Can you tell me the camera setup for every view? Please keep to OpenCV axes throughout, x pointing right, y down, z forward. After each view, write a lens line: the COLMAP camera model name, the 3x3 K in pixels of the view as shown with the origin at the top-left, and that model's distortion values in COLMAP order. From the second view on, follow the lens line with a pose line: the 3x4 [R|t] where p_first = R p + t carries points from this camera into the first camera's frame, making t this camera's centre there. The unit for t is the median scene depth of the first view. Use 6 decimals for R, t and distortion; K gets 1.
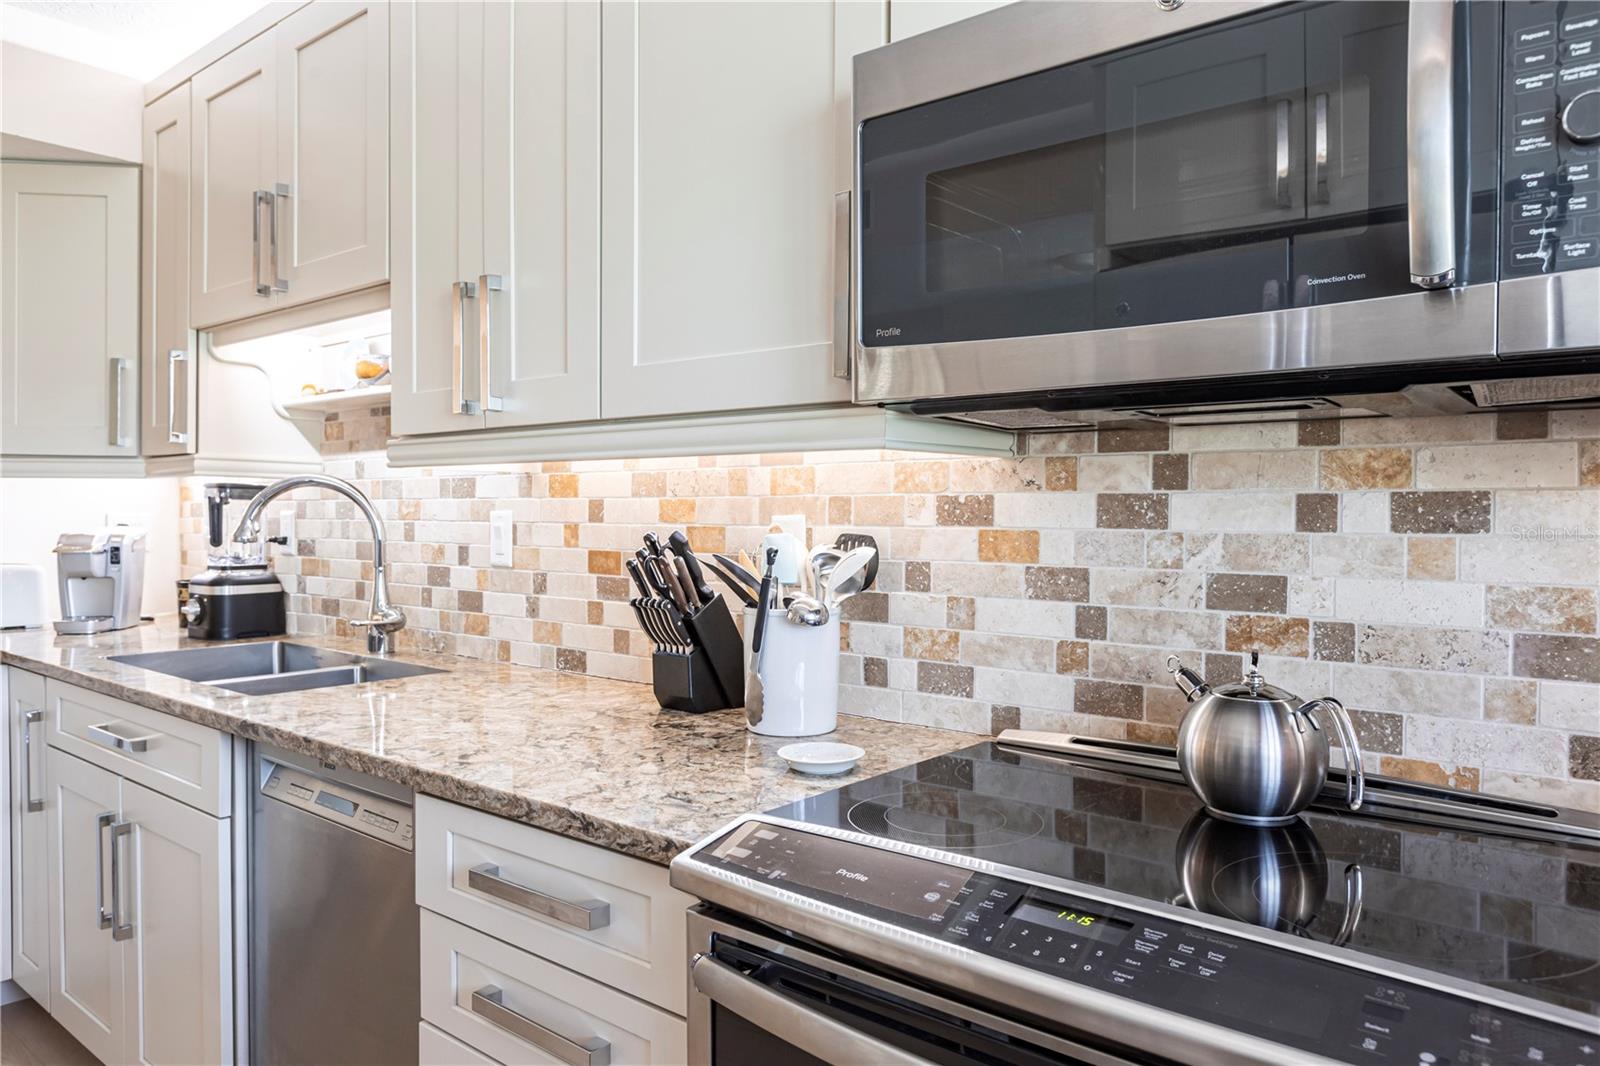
lens RADIAL K [[1082.5, 0, 803.2], [0, 1082.5, 528.9], [0, 0, 1]] dist [0.003019, -0.002516]
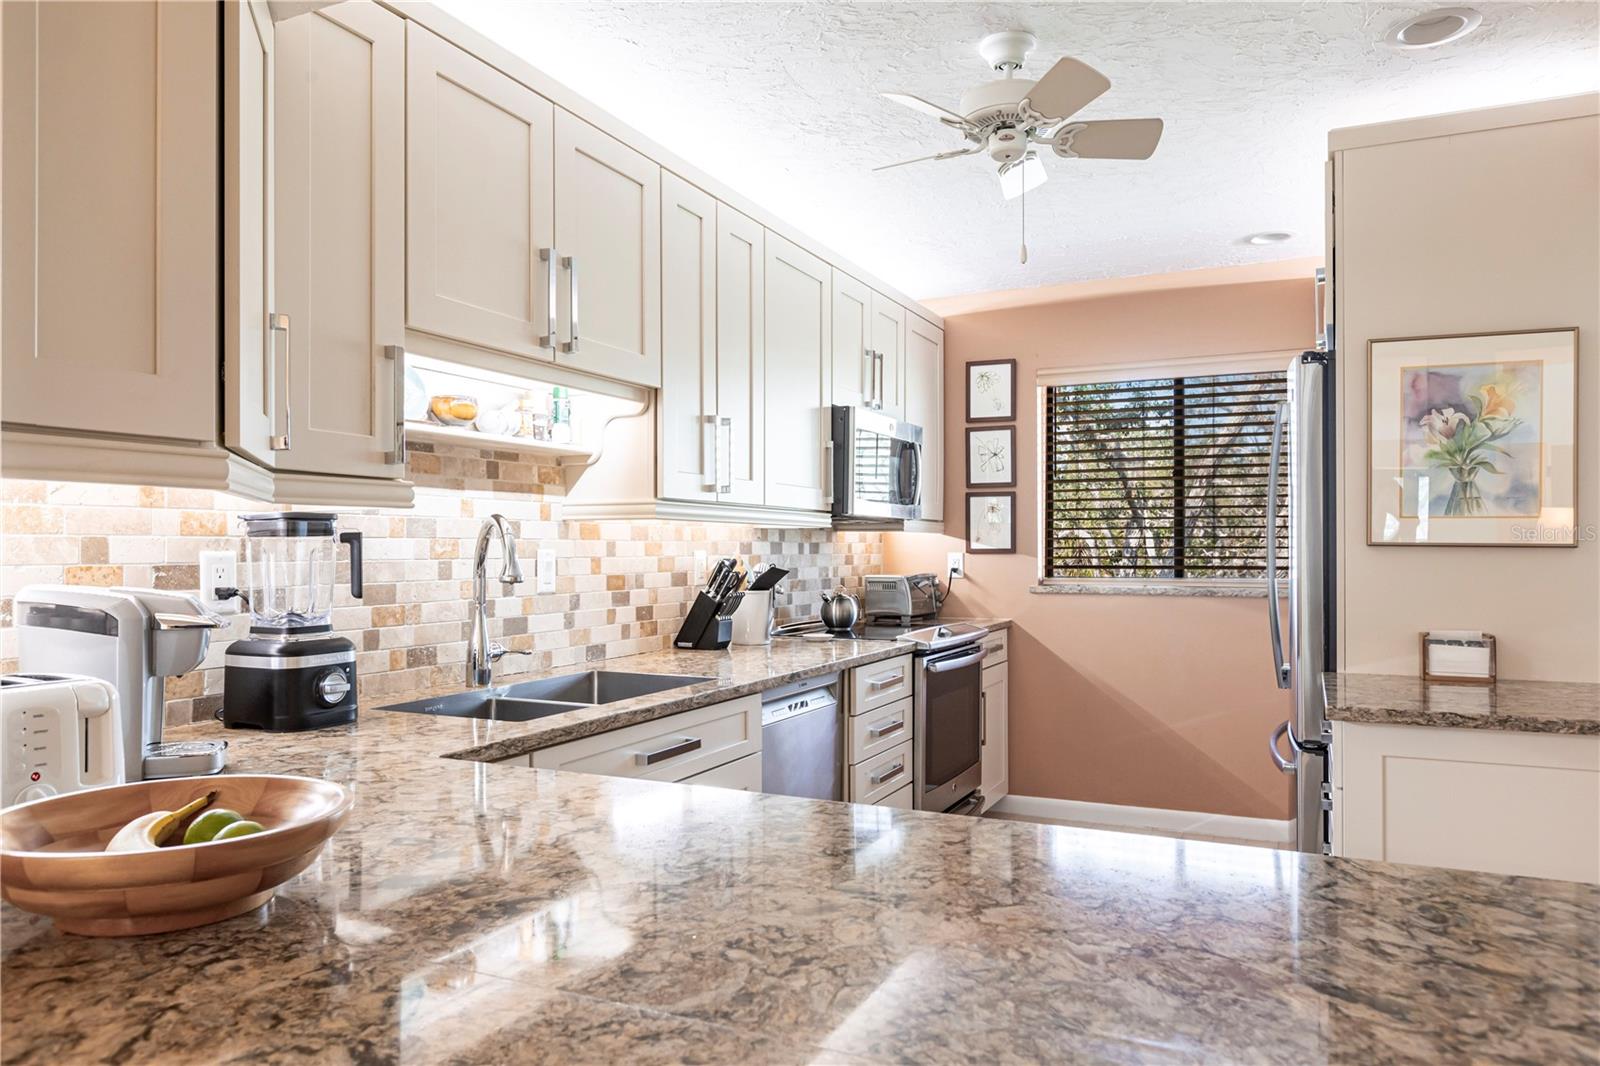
lens RADIAL K [[1082.5, 0, 802.5], [0, 1082.5, 543.1], [0, 0, 1]] dist [0.003019, -0.002516]
pose [[-0.244325, 0.004908, 0.969681, -1.879761], [0.020220, 0.999796, 0.000034, -0.021391], [-0.969482, 0.019615, -0.244375, 1.207952]]
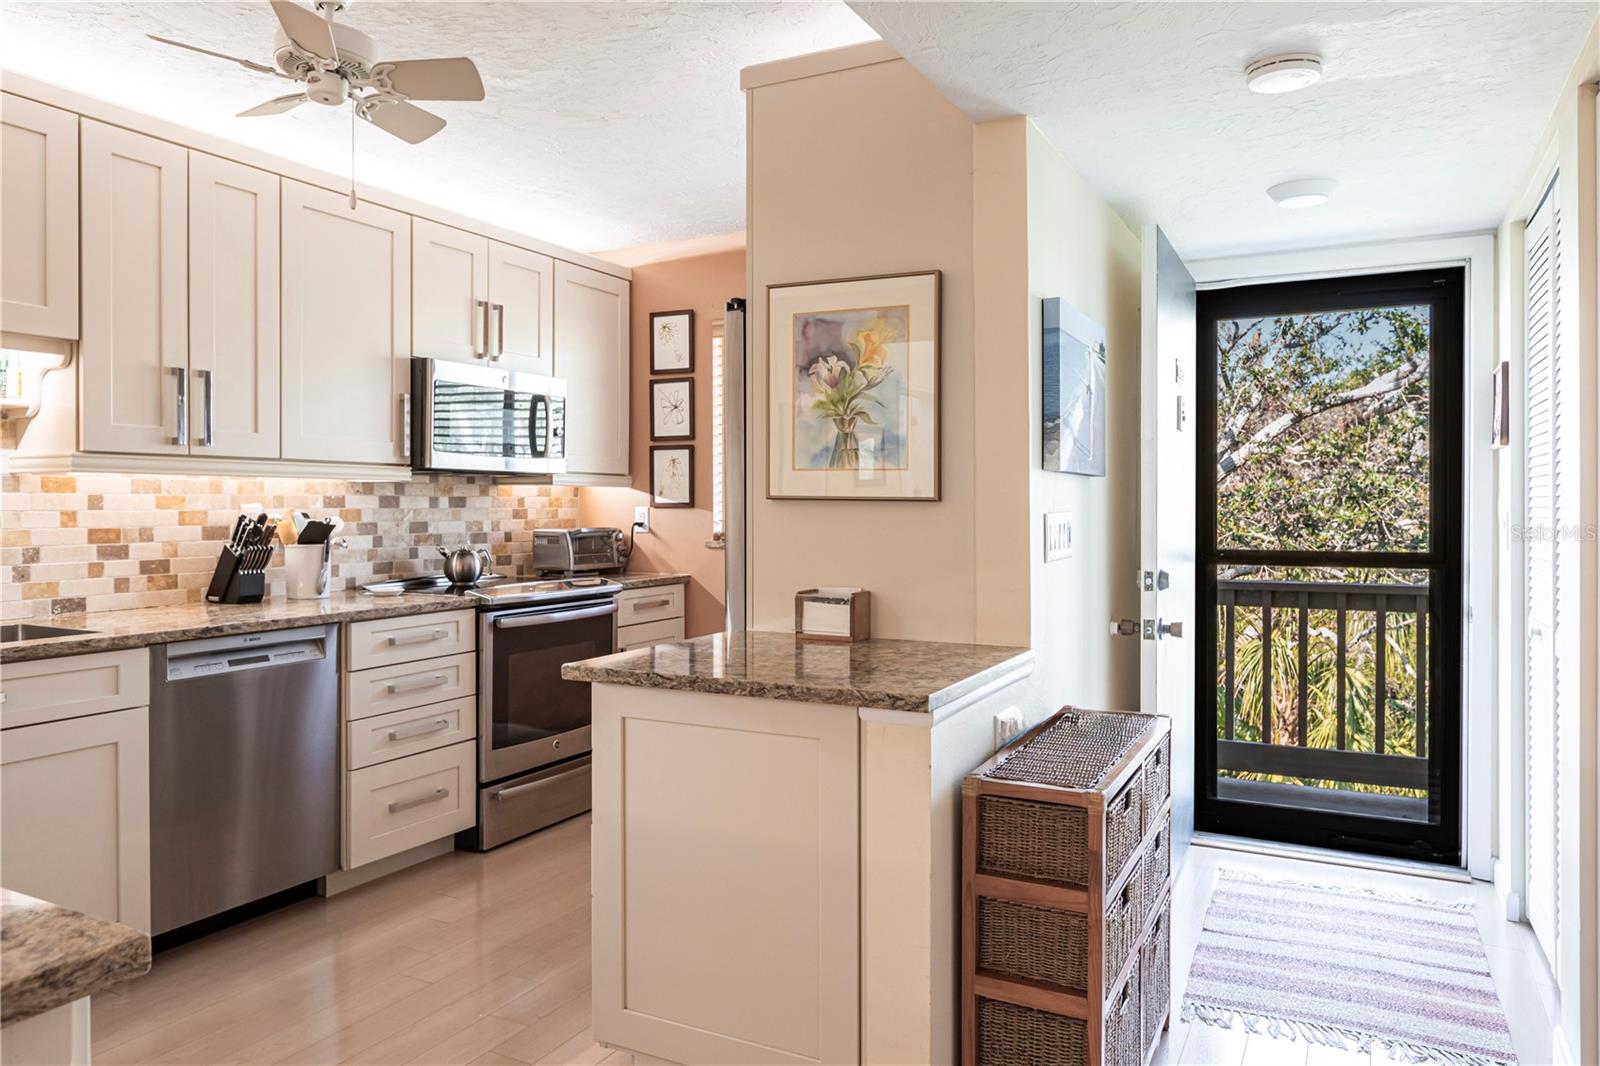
lens RADIAL K [[1082.5, 0, 793.1], [0, 1082.5, 508.1], [0, 0, 1]] dist [0.003019, -0.002516]
pose [[-0.200404, -0.004515, 0.979703, -2.032399], [0.019492, 0.999773, 0.008595, -0.002828], [-0.979519, 0.020819, -0.200271, 0.379882]]
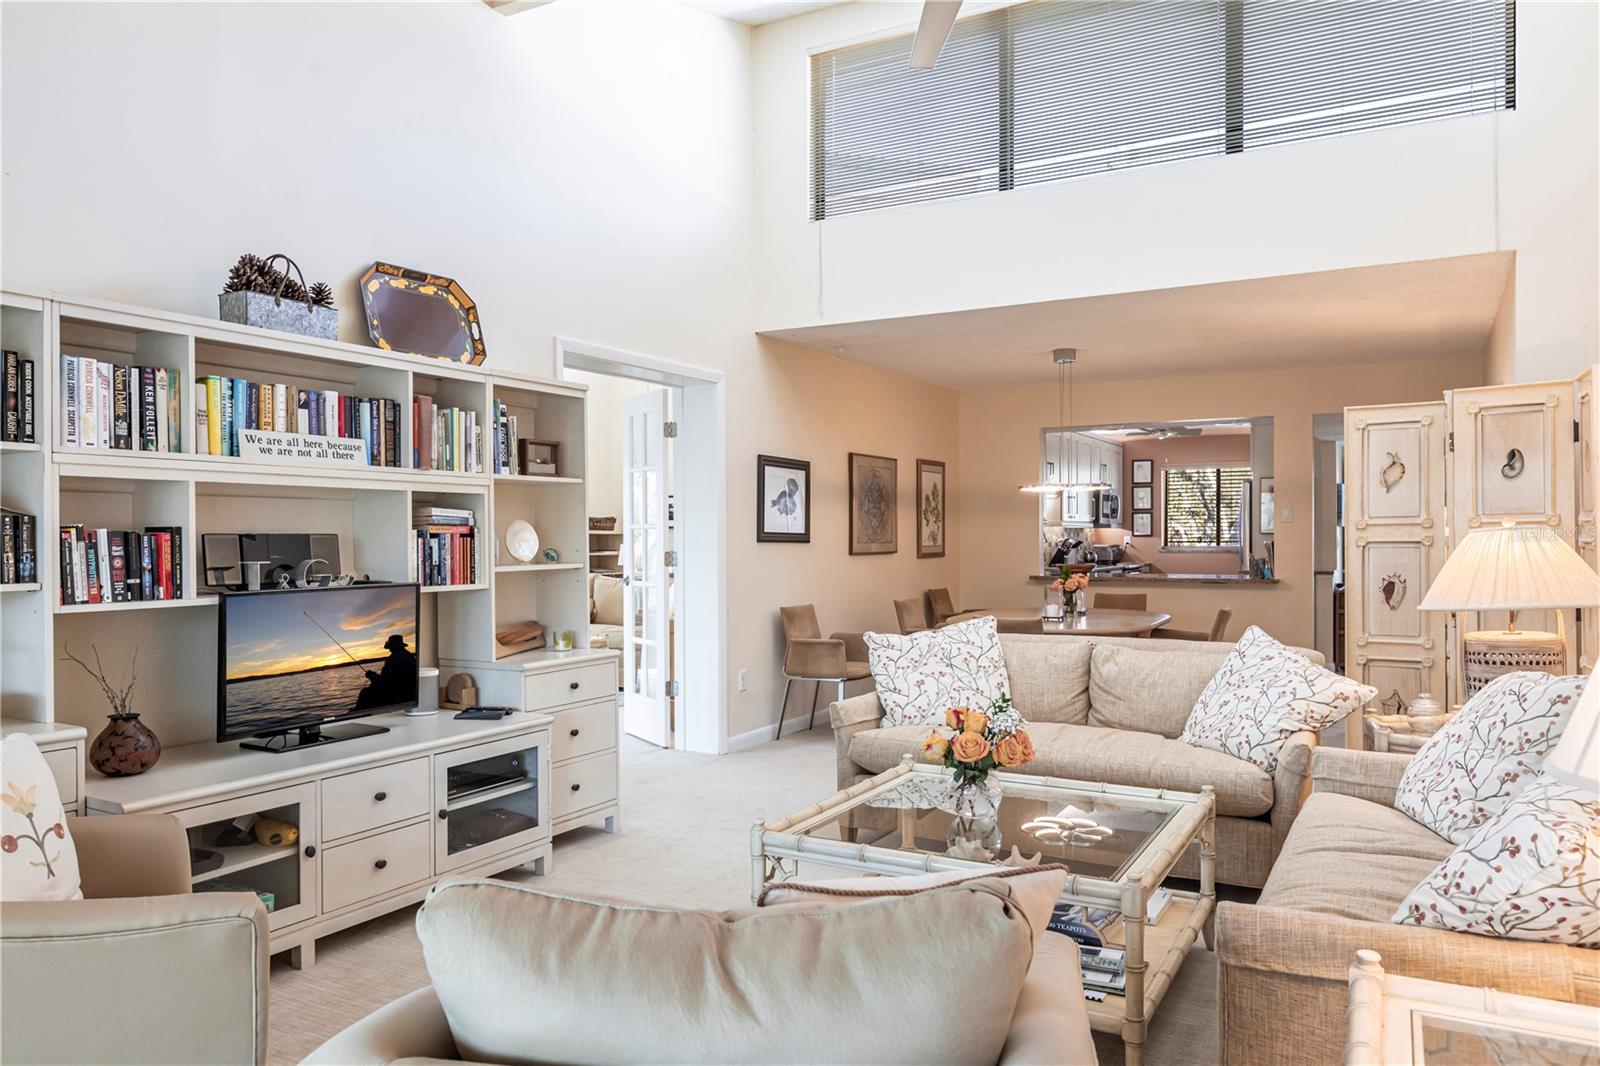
lens RADIAL K [[1082.5, 0, 798.7], [0, 1082.5, 538.0], [0, 0, 1]] dist [0.003019, -0.002516]
pose [[-0.166662, -0.003657, 0.986007, -5.512427], [0.022942, 0.999708, 0.007586, -0.075594], [-0.985747, 0.023885, -0.166530, 3.236734]]
